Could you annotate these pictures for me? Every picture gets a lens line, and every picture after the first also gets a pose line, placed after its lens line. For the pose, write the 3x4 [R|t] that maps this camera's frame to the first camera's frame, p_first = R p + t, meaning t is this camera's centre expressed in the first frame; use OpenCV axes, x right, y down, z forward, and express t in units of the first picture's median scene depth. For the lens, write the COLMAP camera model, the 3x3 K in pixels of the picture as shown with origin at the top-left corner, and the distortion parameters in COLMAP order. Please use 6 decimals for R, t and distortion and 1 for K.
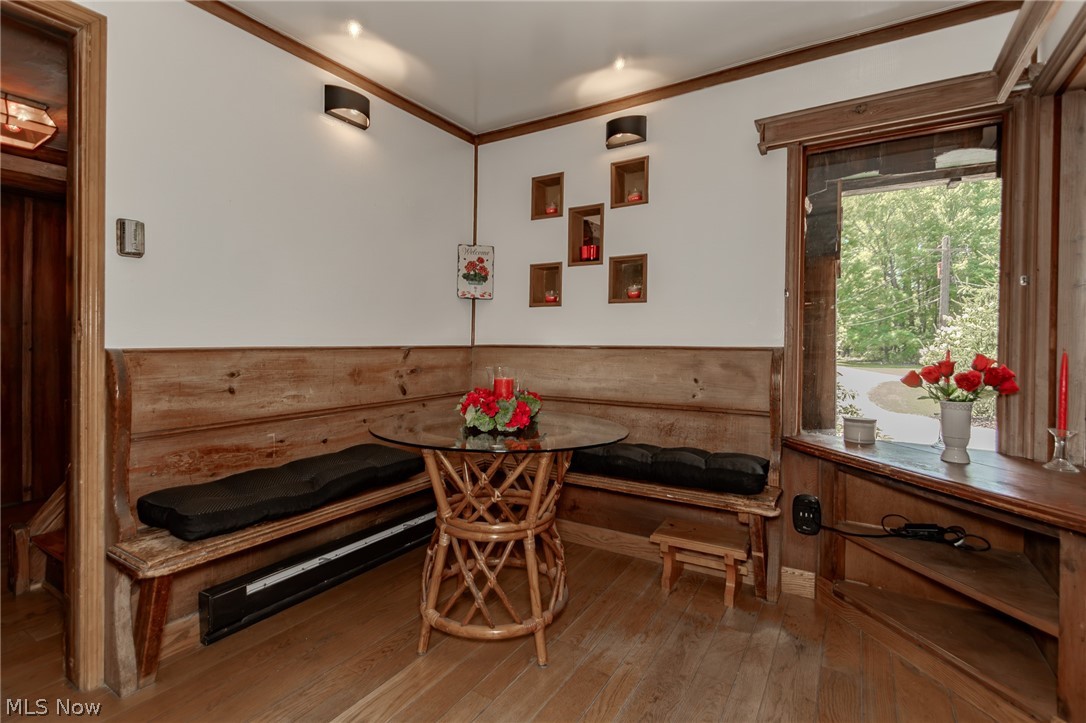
lens RADIAL K [[505.6, 0, 545.5], [0, 505.6, 347.0], [0, 0, 1]] dist [0.021902, -0.000140]
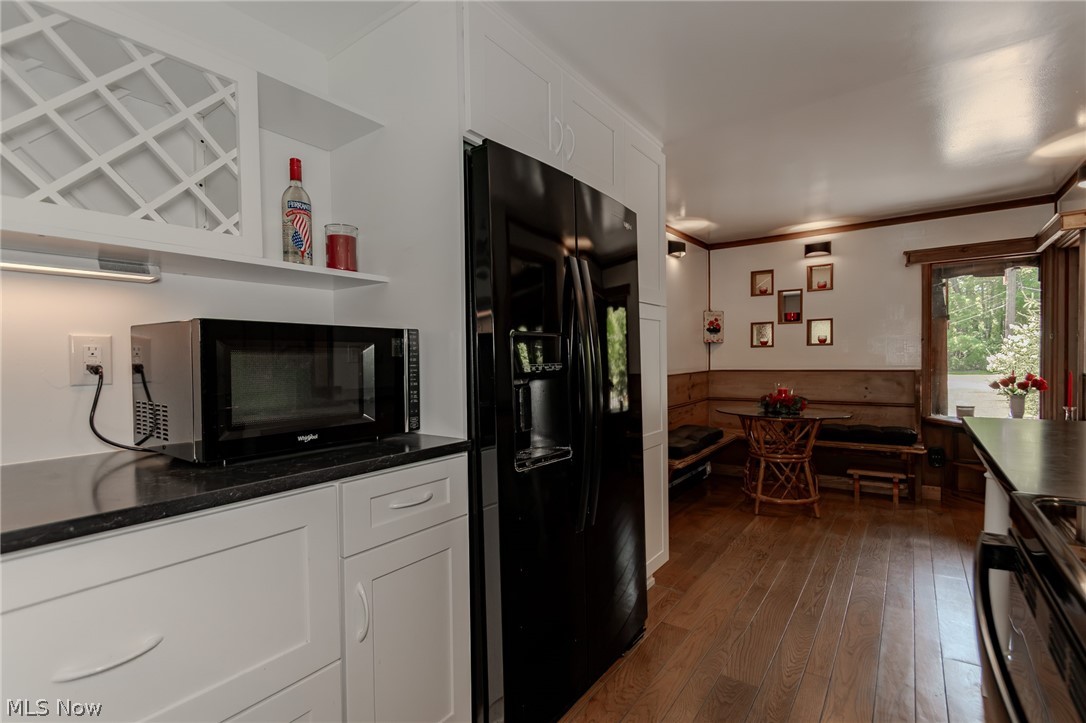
lens RADIAL K [[520.5, 0, 540.4], [0, 520.5, 363.1], [0, 0, 1]] dist [0.022736, -0.000205]
pose [[0.997581, -0.022853, -0.065652, -0.776777], [0.023194, 0.999721, 0.004436, -0.062775], [0.065532, -0.005948, 0.997833, -1.001550]]
